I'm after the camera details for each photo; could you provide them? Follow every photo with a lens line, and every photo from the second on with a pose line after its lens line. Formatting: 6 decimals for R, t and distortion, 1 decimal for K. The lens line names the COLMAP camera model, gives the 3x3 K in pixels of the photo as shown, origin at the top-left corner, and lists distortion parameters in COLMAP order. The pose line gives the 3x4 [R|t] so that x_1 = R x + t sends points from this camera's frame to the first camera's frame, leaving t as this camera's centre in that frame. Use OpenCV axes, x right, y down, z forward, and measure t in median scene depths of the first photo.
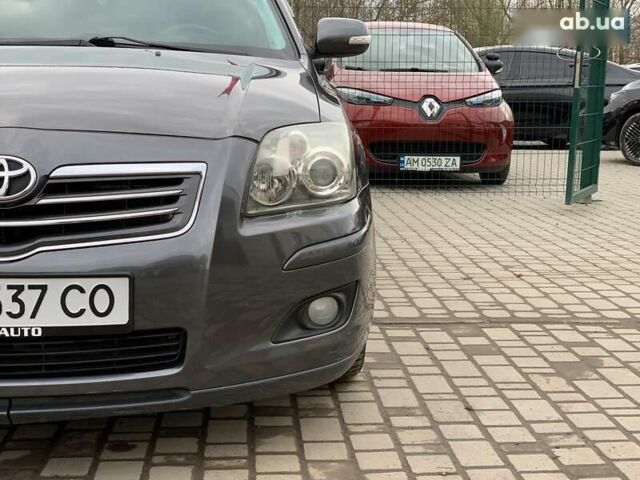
lens RADIAL K [[957.2, 0, 318.6], [0, 957.2, 237.1], [0, 0, 1]] dist [0.067597, 0.000000]
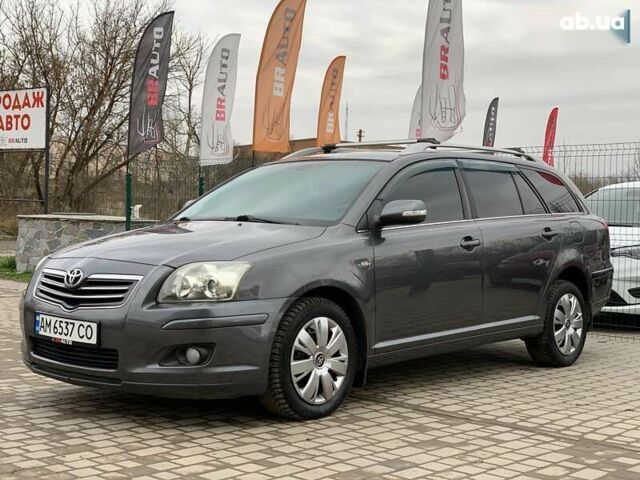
lens RADIAL K [[969.2, 0, 315.2], [0, 969.2, 237.7], [0, 0, 1]] dist [0.069471, 0.000000]
pose [[0.668263, 0.008744, -0.743874, 1.655076], [-0.129303, 0.986076, -0.104568, 0.014787], [0.732602, 0.166064, 0.660089, -0.161019]]
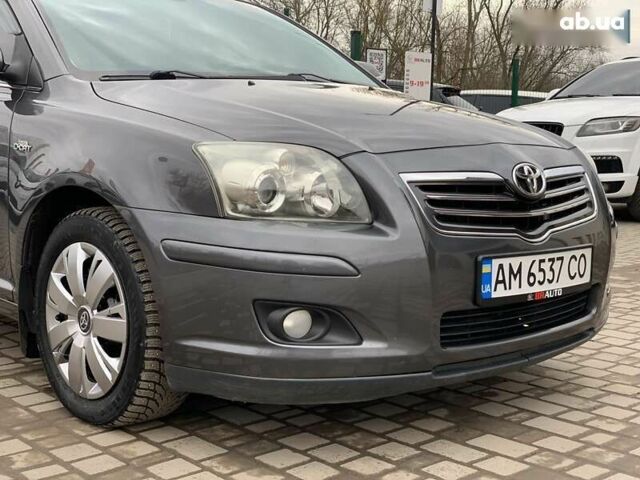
lens RADIAL K [[957.2, 0, 319.4], [0, 957.2, 245.8], [0, 0, 1]] dist [0.067597, 0.000000]
pose [[0.802393, -0.081410, 0.591217, -1.182132], [0.101932, 0.994790, -0.001359, 0.001477], [-0.588026, 0.061354, 0.806511, 0.096826]]
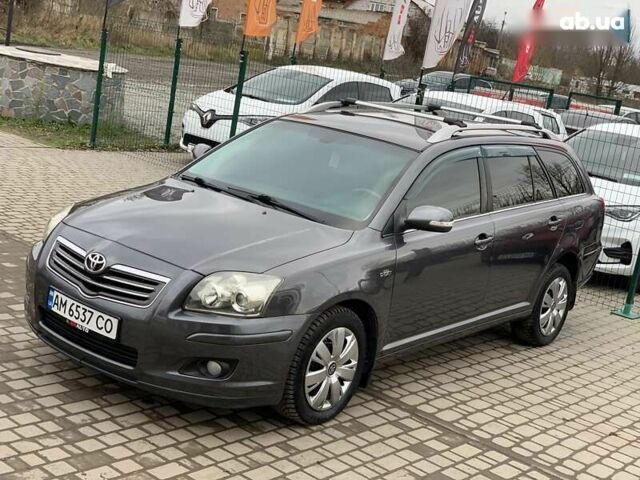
lens RADIAL K [[969.2, 0, 318.1], [0, 969.2, 237.9], [0, 0, 1]] dist [0.069471, 0.000000]
pose [[0.703390, 0.235082, -0.670804, 1.422066], [-0.258118, 0.963781, 0.067099, -0.366478], [0.662282, 0.125950, 0.738593, -0.345846]]
